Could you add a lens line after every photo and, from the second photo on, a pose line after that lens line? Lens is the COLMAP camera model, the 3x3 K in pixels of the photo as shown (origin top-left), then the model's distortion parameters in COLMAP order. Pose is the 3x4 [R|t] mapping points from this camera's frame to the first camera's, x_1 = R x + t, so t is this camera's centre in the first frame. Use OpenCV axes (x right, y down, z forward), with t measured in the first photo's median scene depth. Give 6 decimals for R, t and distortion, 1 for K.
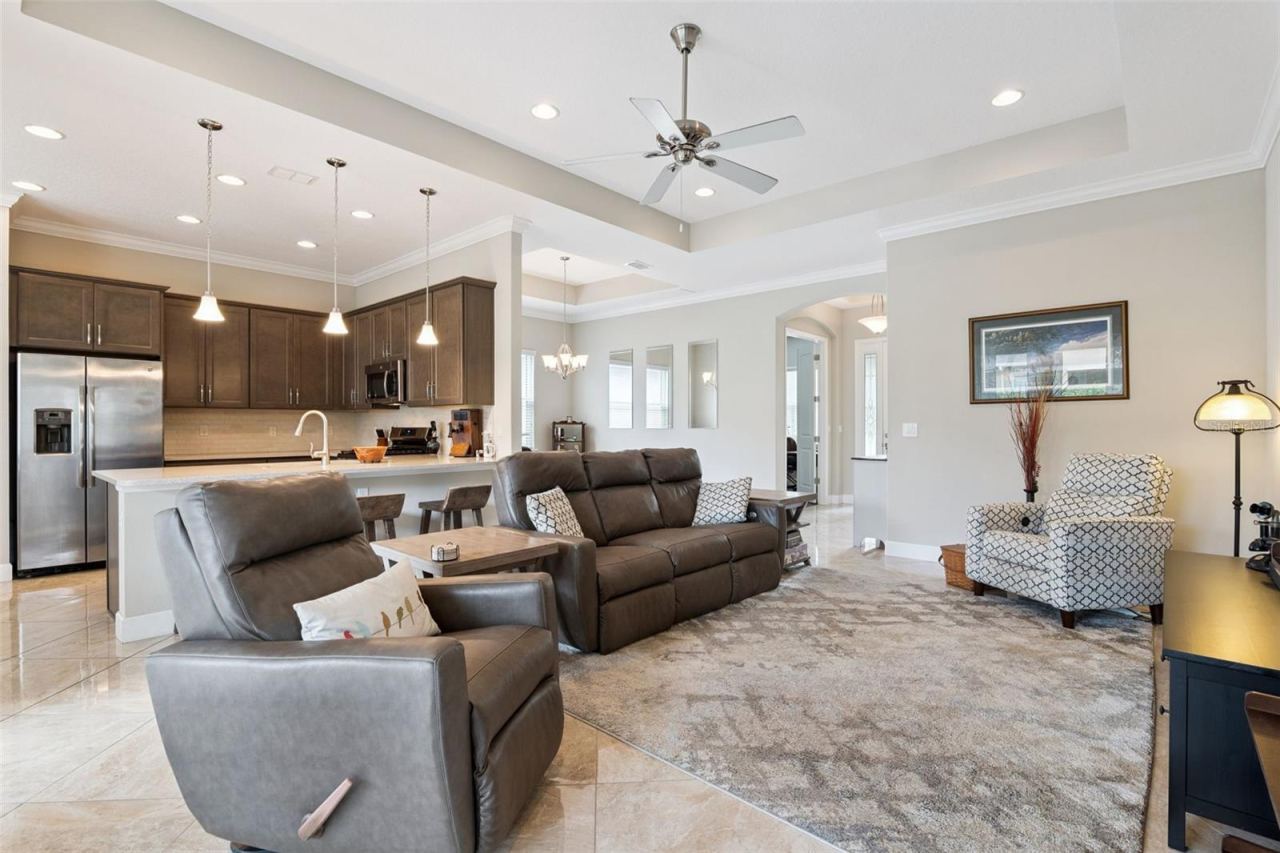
lens RADIAL K [[607.1, 0, 640.0], [0, 607.1, 426.5], [0, 0, 1]] dist [-0.007767, 0.000205]
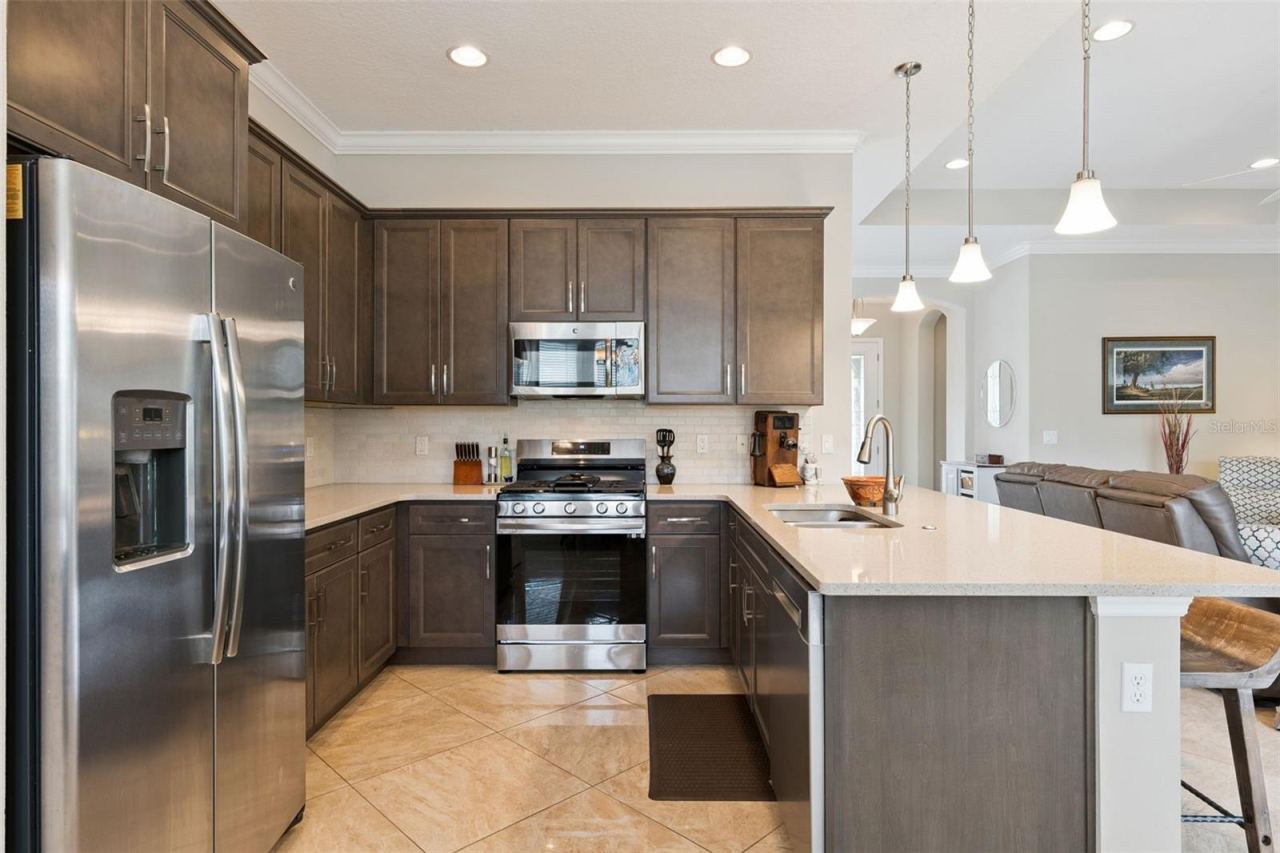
lens RADIAL K [[707.6, 0, 654.9], [0, 707.6, 418.4], [0, 0, 1]] dist [0.016070, 0.000924]
pose [[0.747046, 0.007717, 0.664728, -1.005514], [-0.002016, 0.999954, -0.009343, -0.015826], [-0.664770, 0.005639, 0.747027, 0.604471]]
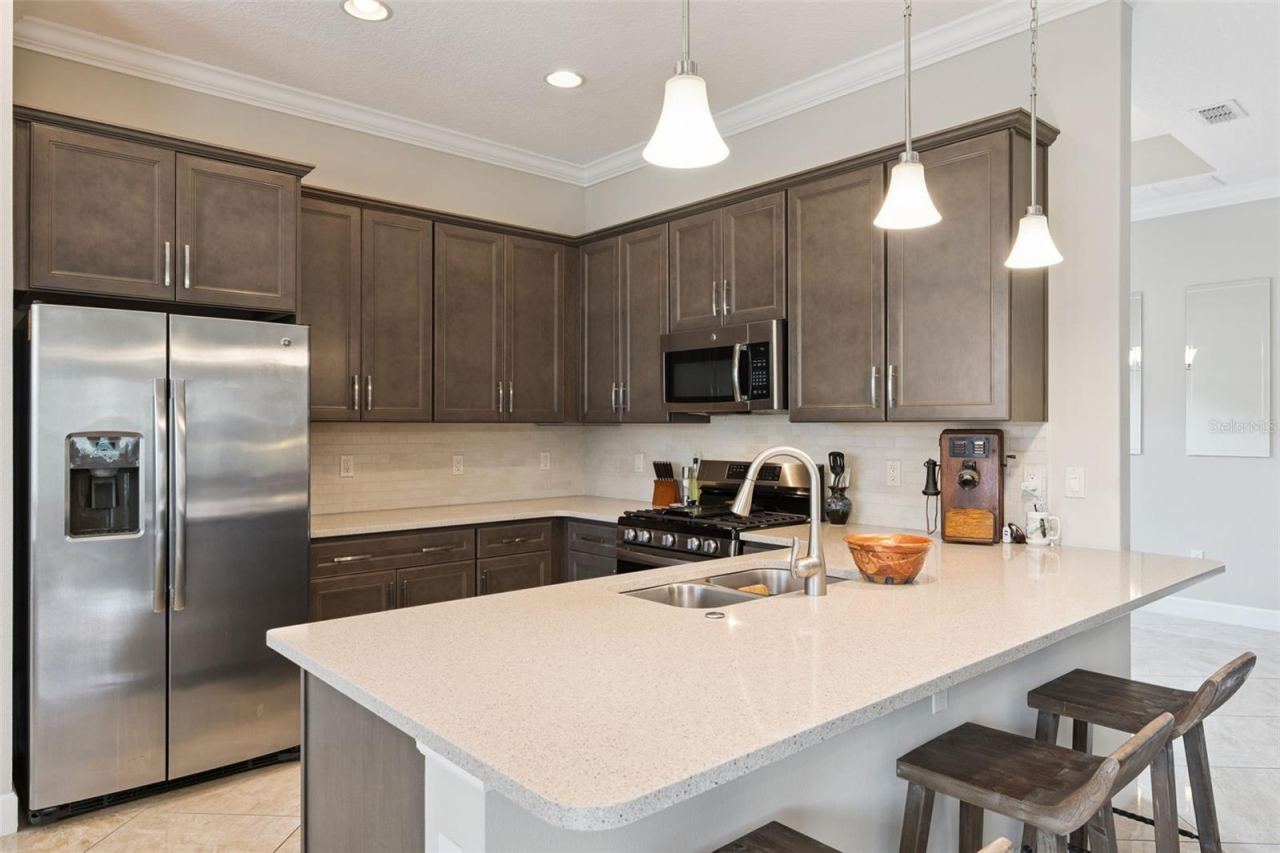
lens RADIAL K [[823.5, 0, 640.0], [0, 823.5, 426.5], [0, 0, 1]] dist [0.004082, 0.001110]
pose [[0.993346, 0.003021, -0.115133, -0.513879], [-0.003019, 0.999995, 0.000189, -0.034741], [0.115133, 0.000160, 0.993350, 0.446674]]
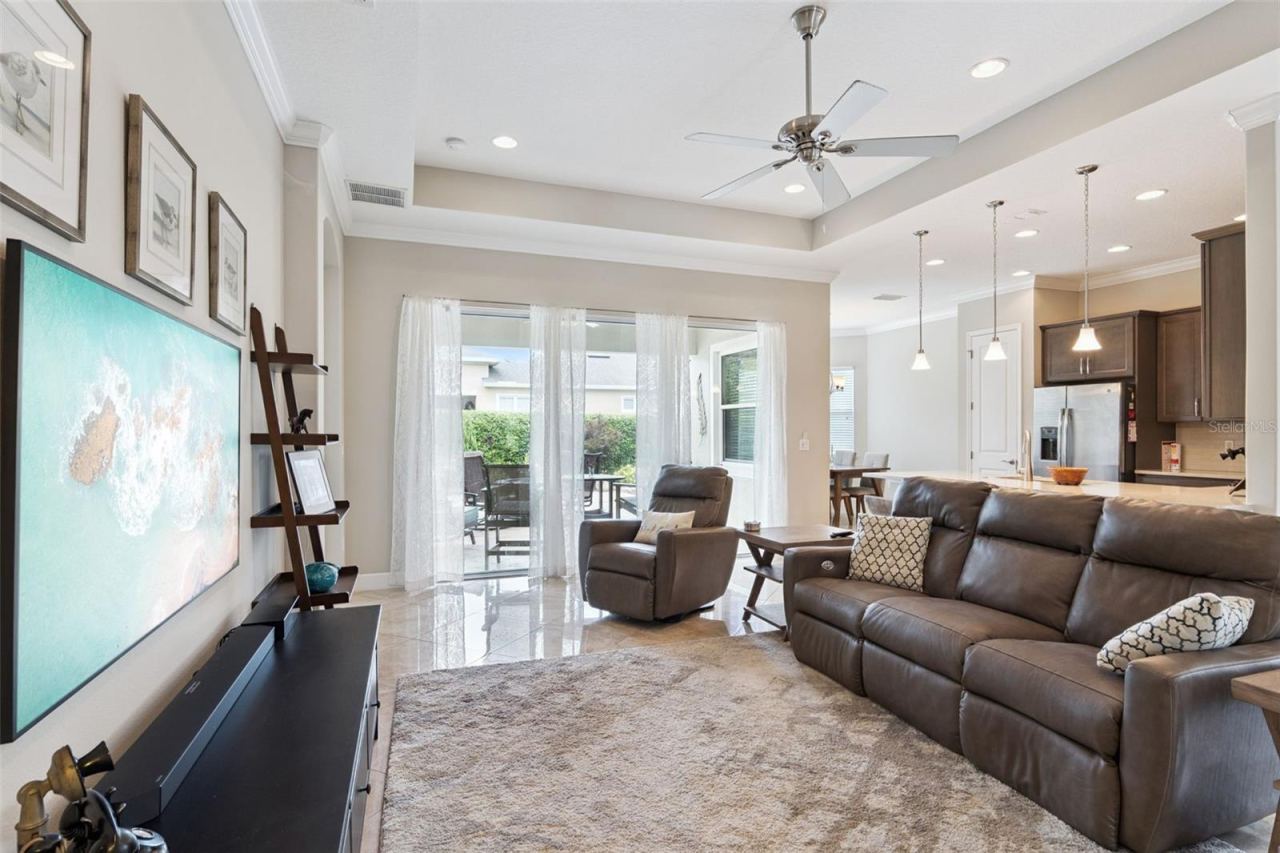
lens RADIAL K [[613.8, 0, 640.0], [0, 613.8, 426.5], [0, 0, 1]] dist [0.001068, 0.000261]
pose [[-0.479014, -0.006794, -0.877781, 0.696229], [-0.000272, 0.999971, -0.007591, -0.024693], [0.877807, -0.003397, -0.479002, 0.841483]]
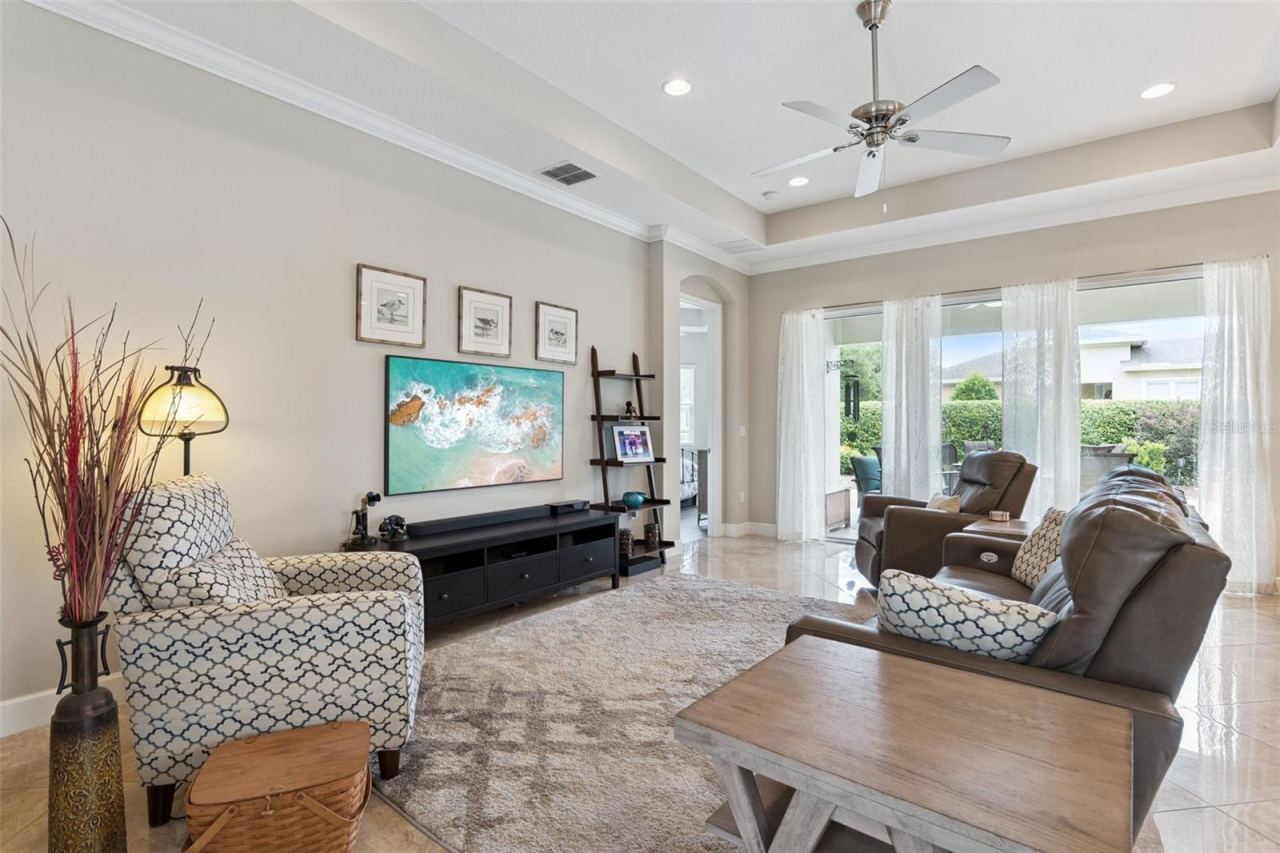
lens RADIAL K [[603.8, 0, 661.8], [0, 603.8, 422.9], [0, 0, 1]] dist [-0.001062, 0.000711]
pose [[-0.996090, -0.002229, -0.088318, 0.336159], [-0.001908, 0.999991, -0.003724, -0.004850], [0.088325, -0.003541, -0.996085, 1.316926]]
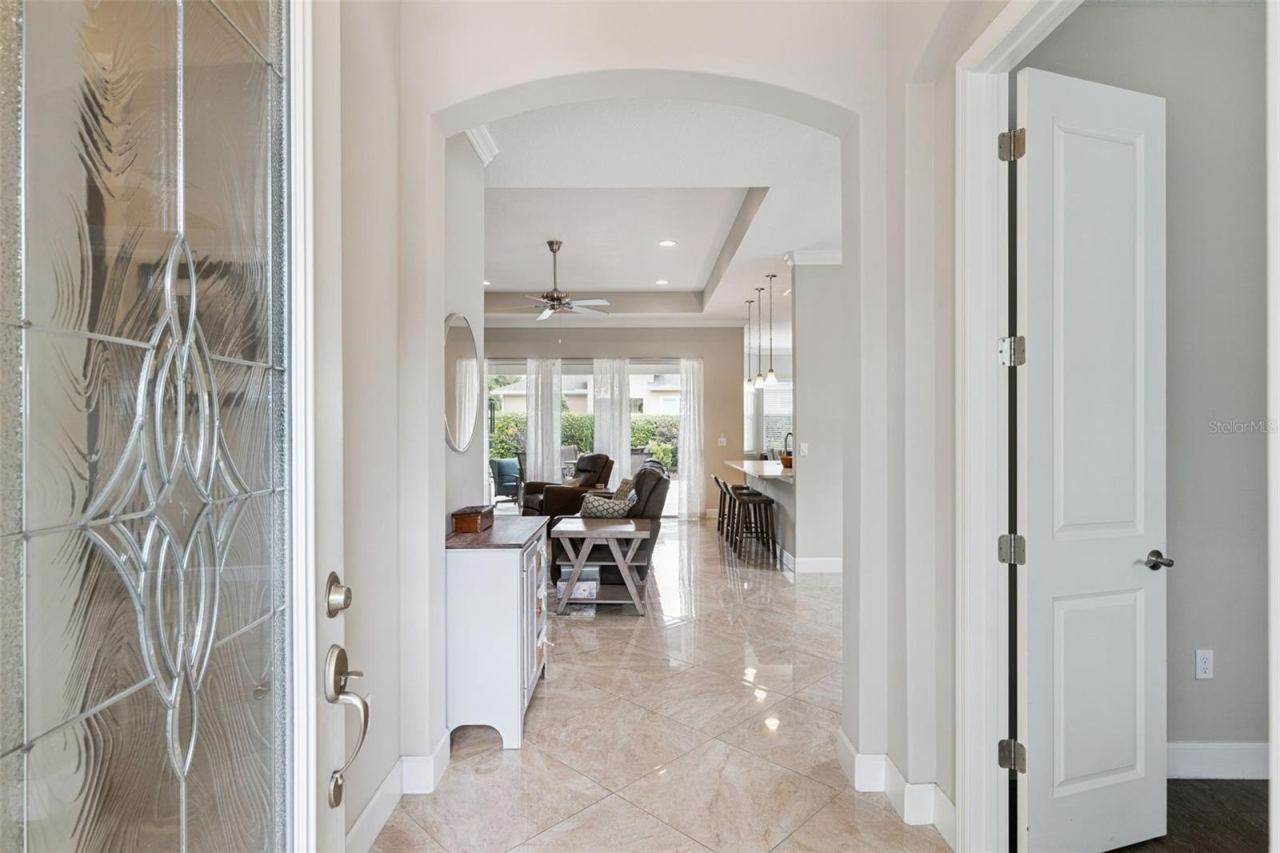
lens RADIAL K [[607.1, 0, 640.0], [0, 607.1, 426.5], [0, 0, 1]] dist [-0.007767, 0.000205]
pose [[-0.748247, -0.001213, -0.663420, 0.811823], [0.001314, 0.999994, -0.003310, -0.037930], [0.663419, -0.003349, -0.748240, 1.839171]]
